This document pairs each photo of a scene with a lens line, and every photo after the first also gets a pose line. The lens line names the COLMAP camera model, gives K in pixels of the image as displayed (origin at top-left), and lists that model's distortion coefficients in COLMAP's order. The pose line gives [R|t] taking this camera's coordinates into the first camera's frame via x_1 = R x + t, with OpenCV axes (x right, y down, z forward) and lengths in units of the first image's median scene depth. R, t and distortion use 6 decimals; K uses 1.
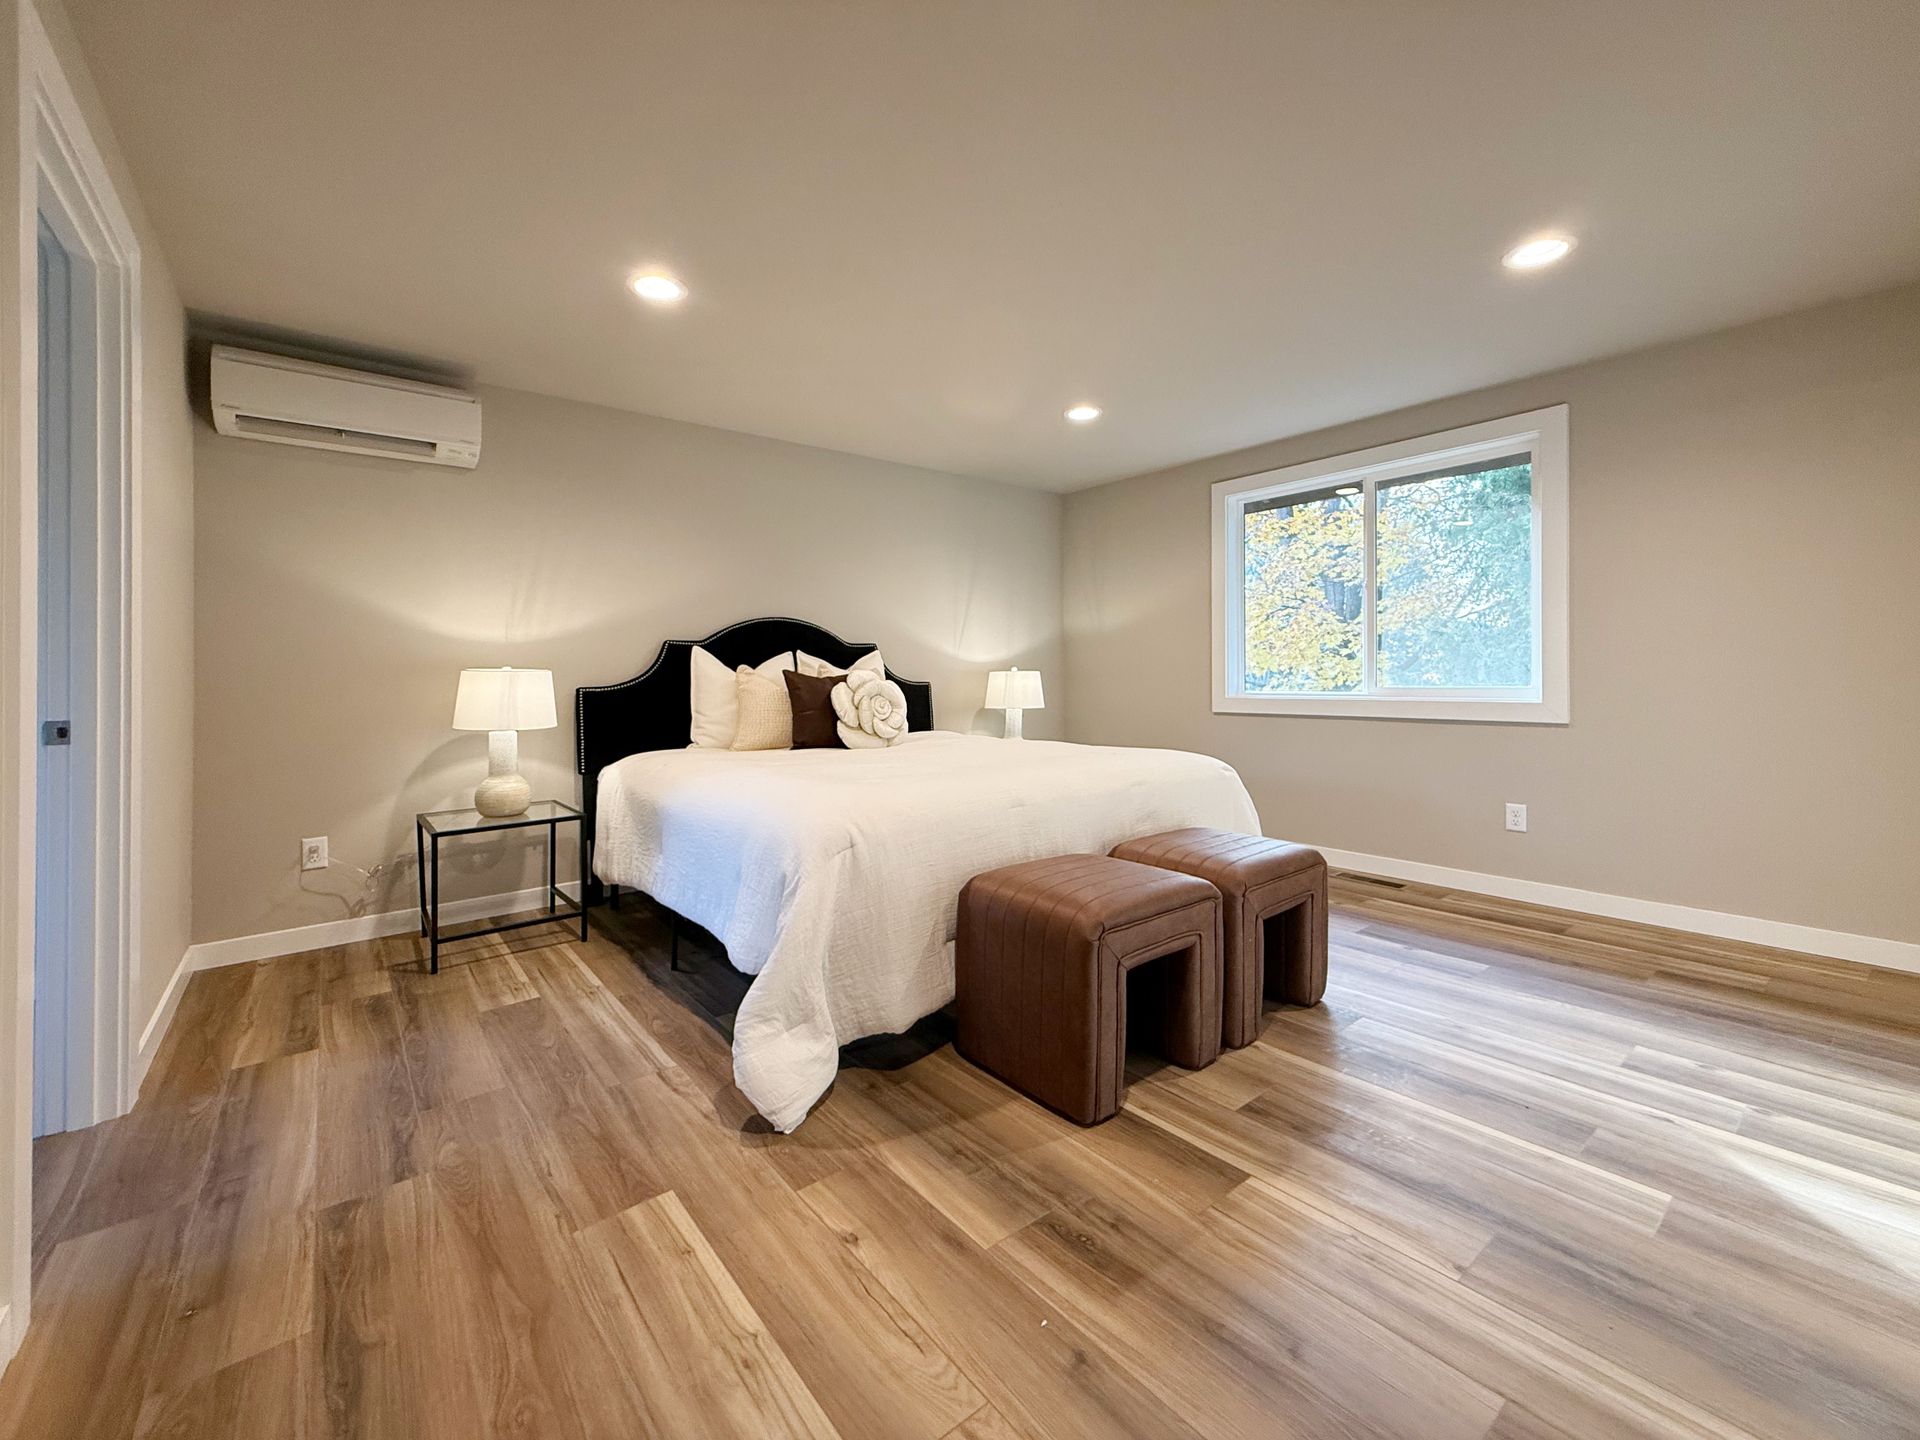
lens RADIAL K [[762.0, 0, 961.1], [0, 762.0, 673.7], [0, 0, 1]] dist [-0.001288, -0.000601]
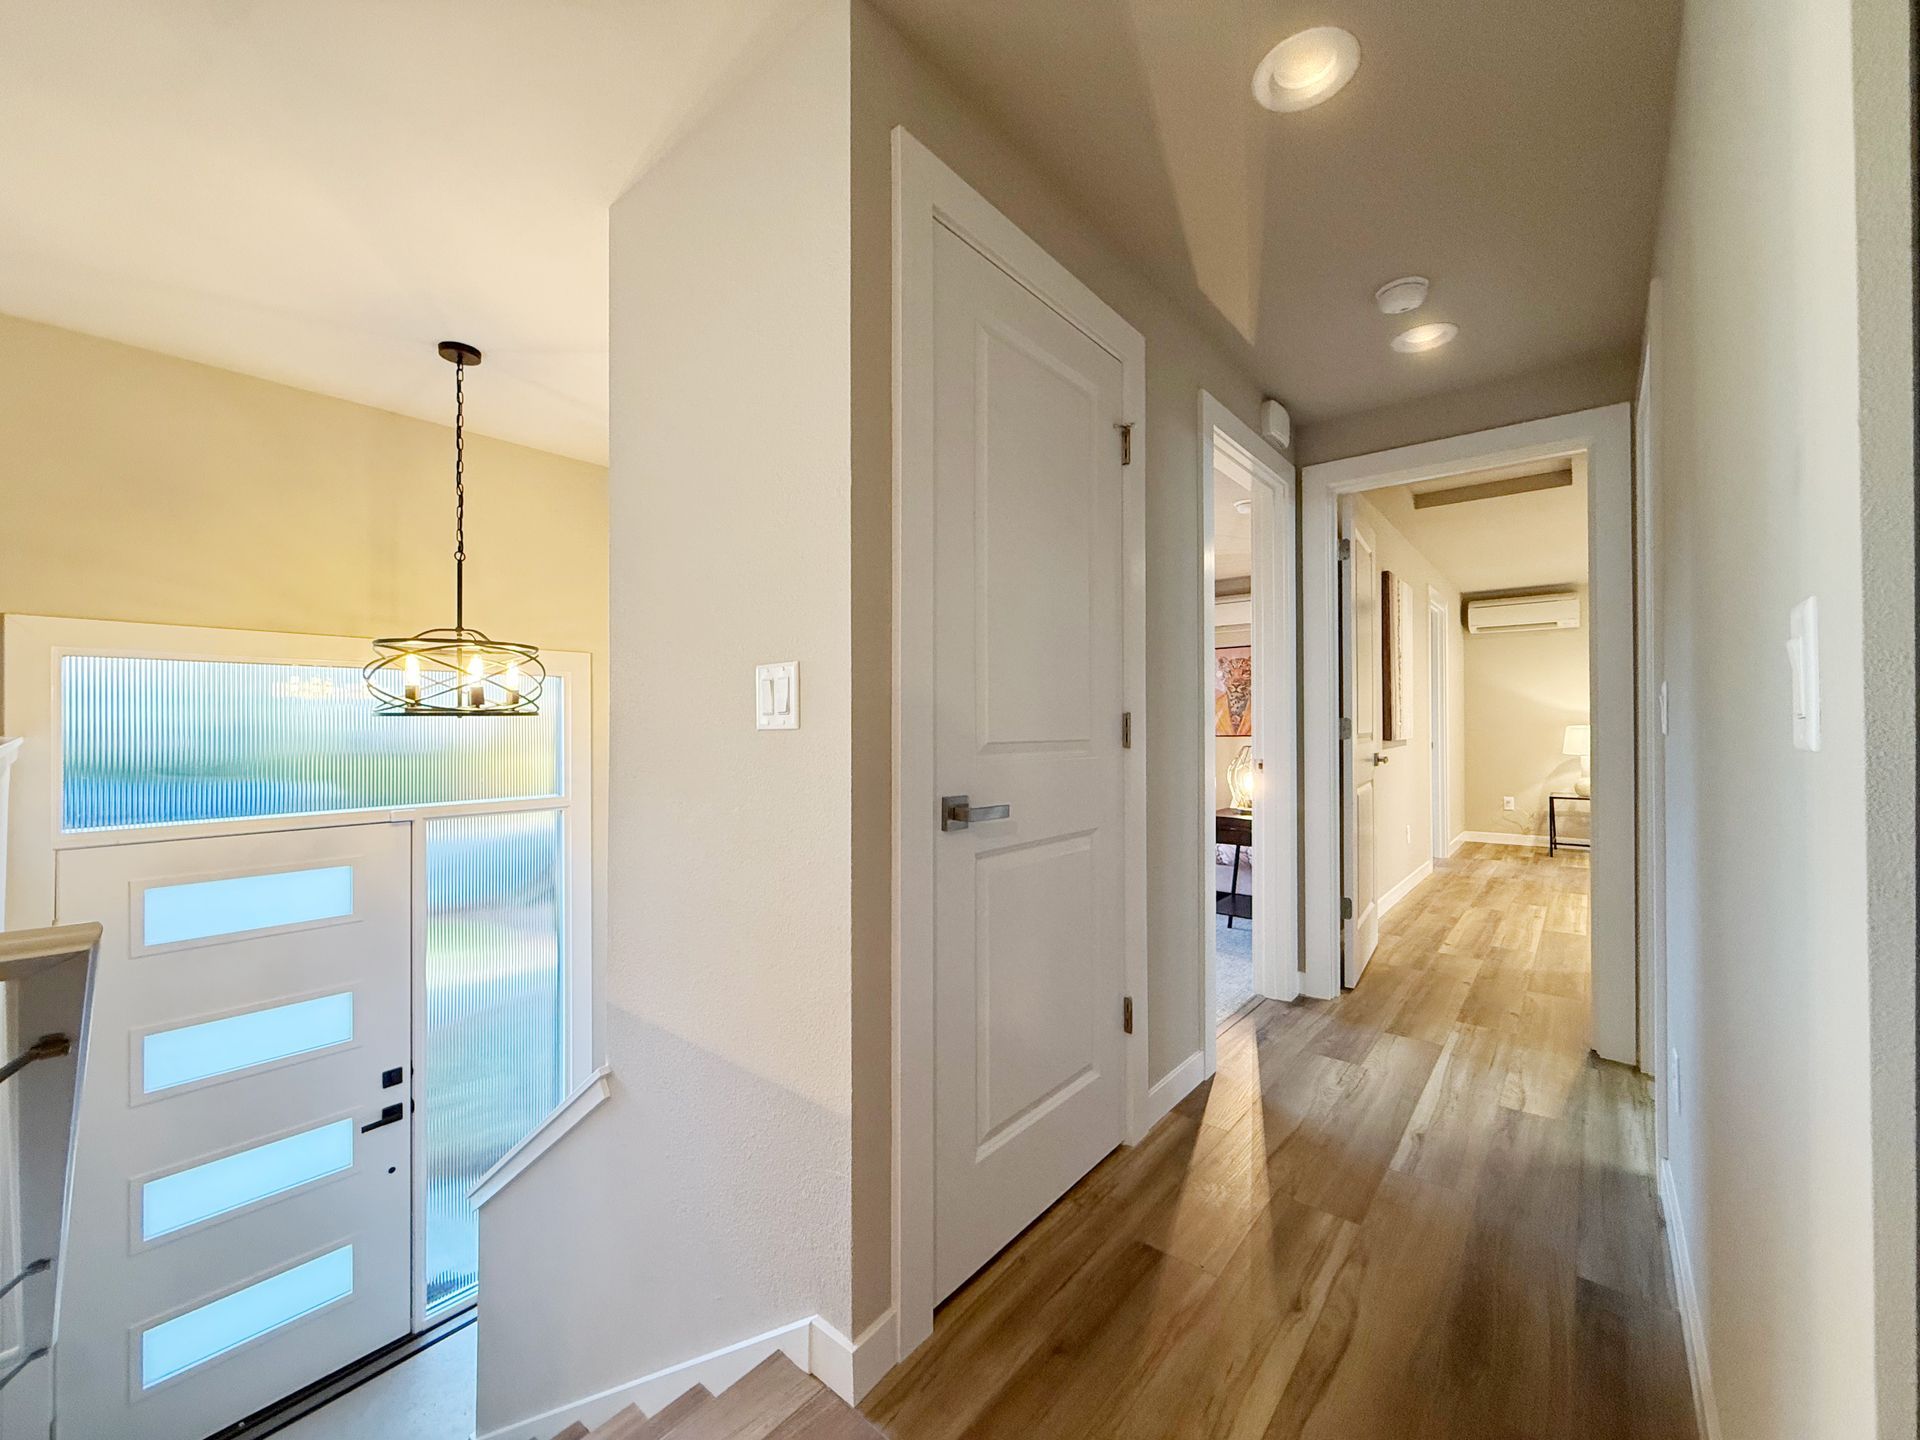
lens RADIAL K [[762.0, 0, 963.3], [0, 762.0, 722.3], [0, 0, 1]] dist [-0.001288, -0.000601]
pose [[0.191705, -0.002522, -0.981449, 1.166029], [0.013036, 0.999915, -0.000023, -0.039233], [0.981366, -0.012790, 0.191722, -1.129021]]
